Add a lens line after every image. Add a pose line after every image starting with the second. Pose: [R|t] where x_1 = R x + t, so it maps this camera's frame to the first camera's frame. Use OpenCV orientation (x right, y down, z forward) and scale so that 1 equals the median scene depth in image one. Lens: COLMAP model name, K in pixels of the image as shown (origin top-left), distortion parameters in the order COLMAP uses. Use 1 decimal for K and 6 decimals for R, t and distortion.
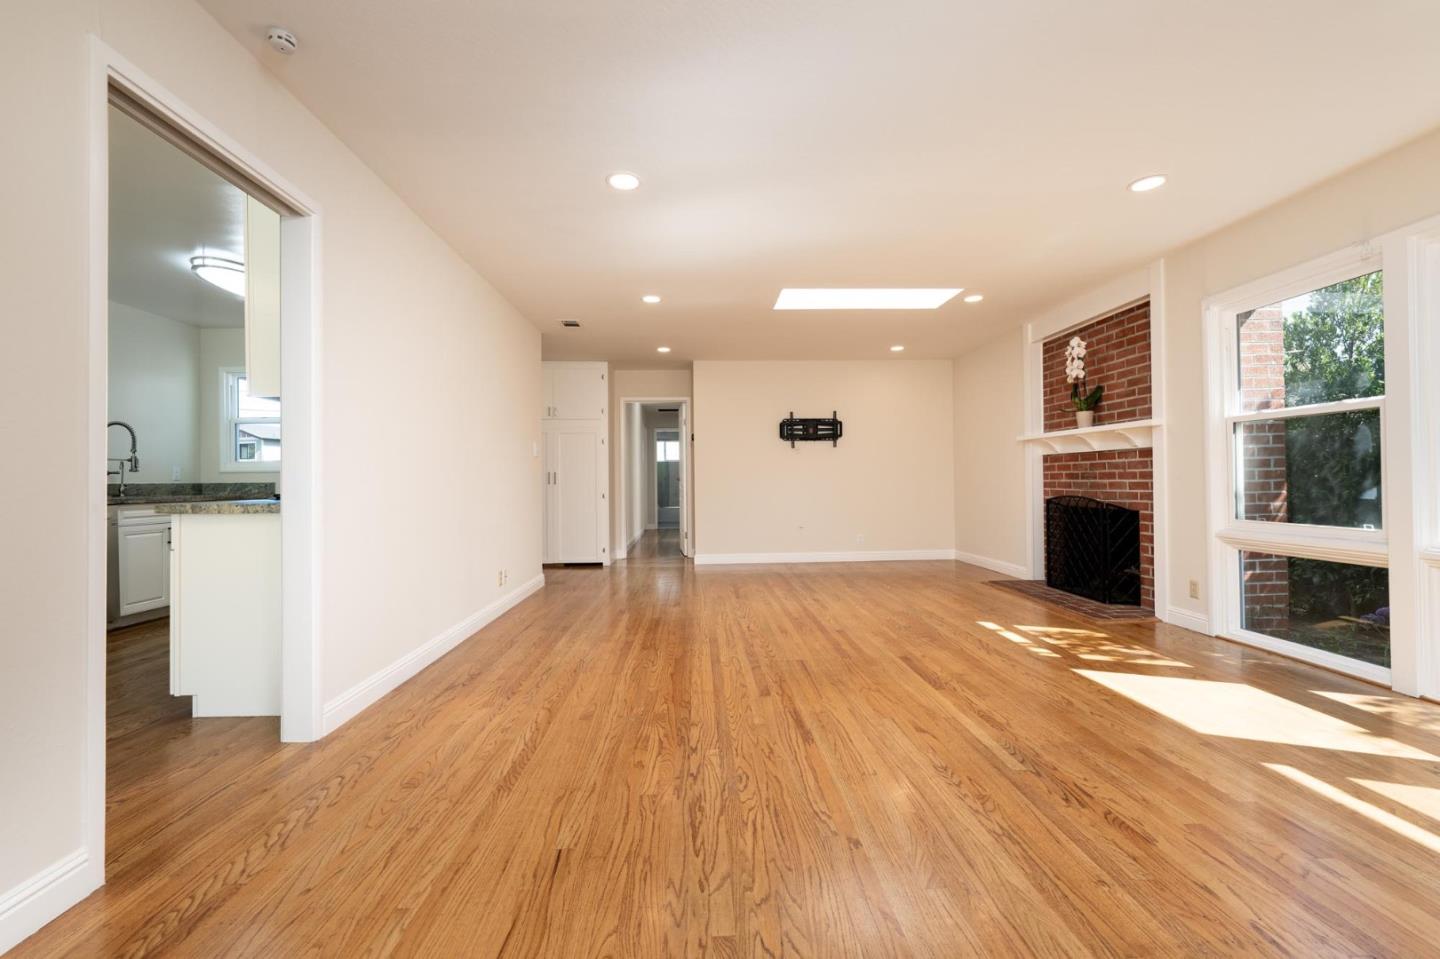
lens RADIAL K [[587.1, 0, 717.2], [0, 587.1, 476.7], [0, 0, 1]] dist [-0.003035, -0.000157]
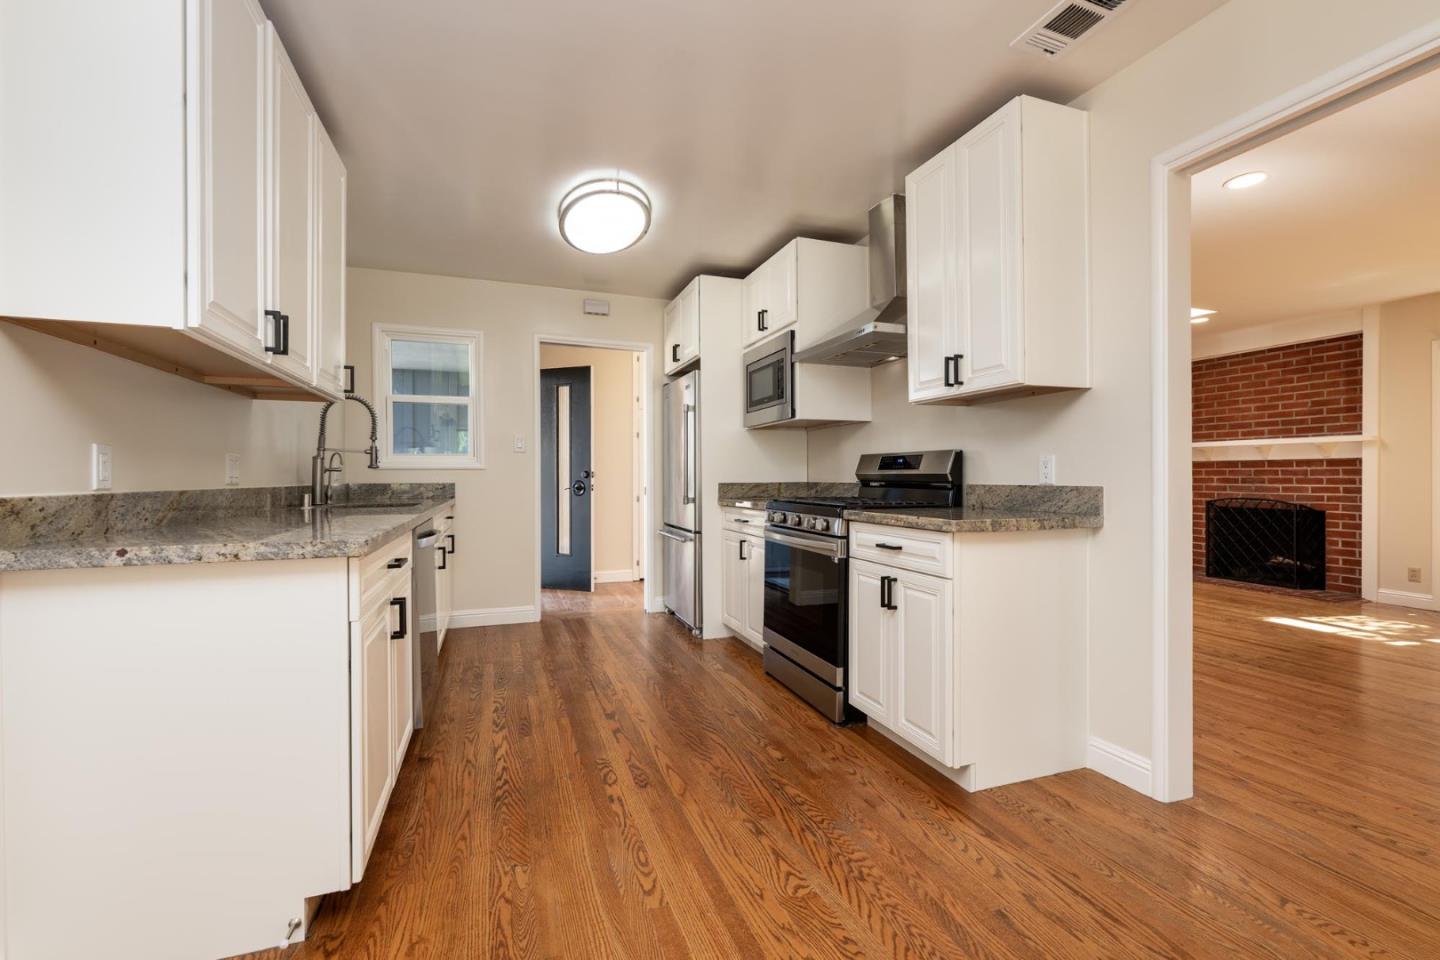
lens RADIAL K [[611.4, 0, 719.1], [0, 611.4, 479.9], [0, 0, 1]] dist [-0.001744, -0.000199]
pose [[0.952731, 0.005736, 0.303761, -0.809526], [-0.009090, 0.999912, 0.009630, -0.005698], [-0.303679, -0.011936, 0.952699, 0.183334]]
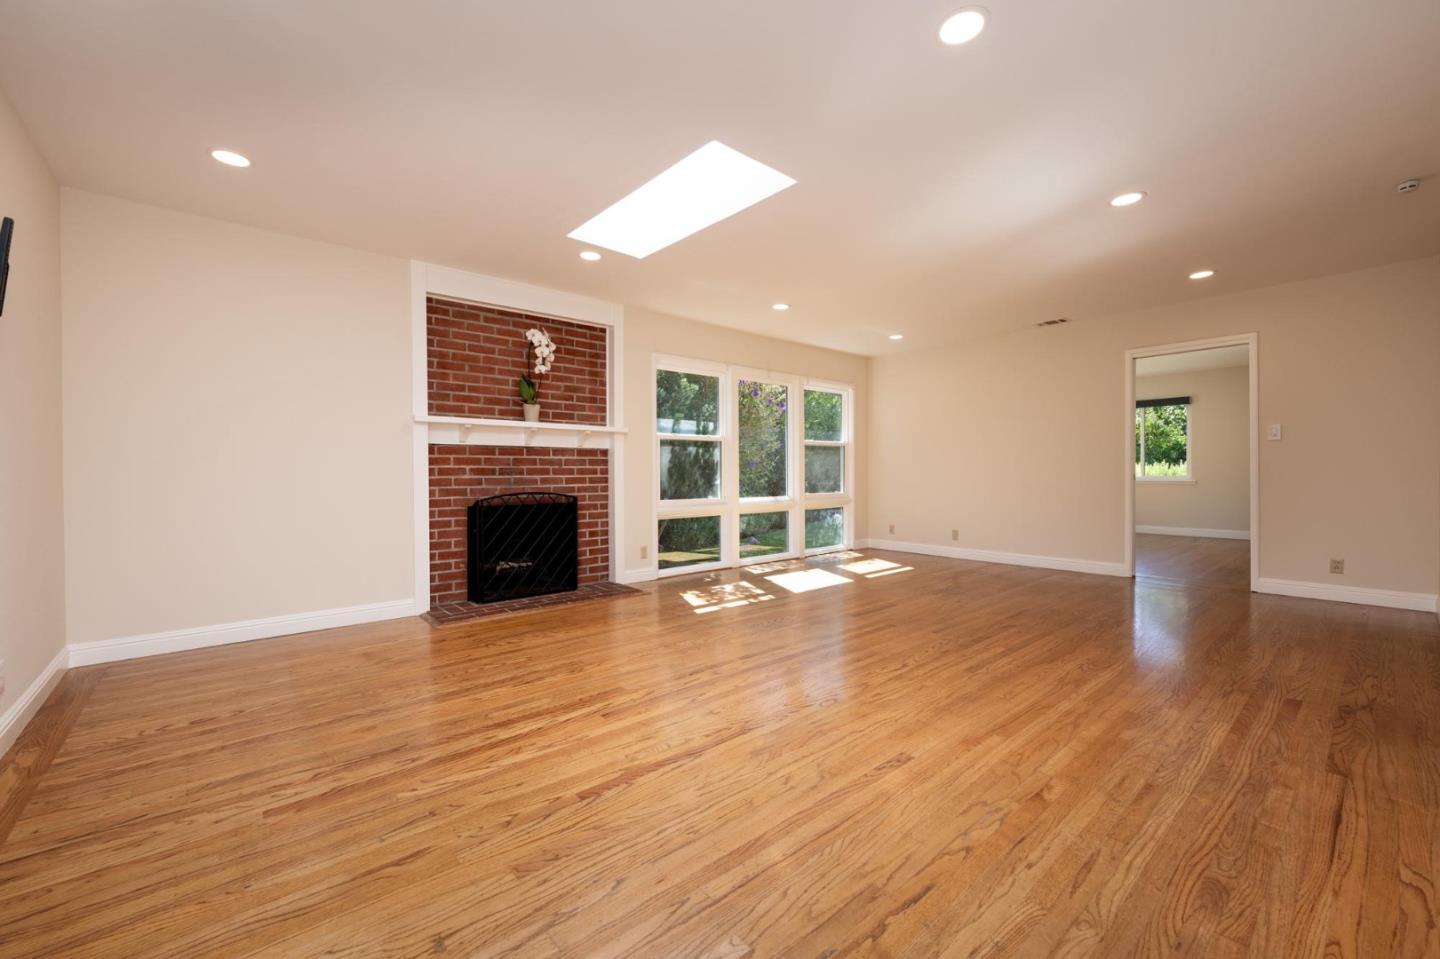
lens RADIAL K [[587.1, 0, 717.7], [0, 587.1, 470.9], [0, 0, 1]] dist [-0.003035, -0.000157]
pose [[-0.627054, 0.010793, 0.778901, -0.335594], [0.002605, 0.999927, -0.011759, 0.010426], [-0.778971, -0.005344, -0.627037, 1.452393]]
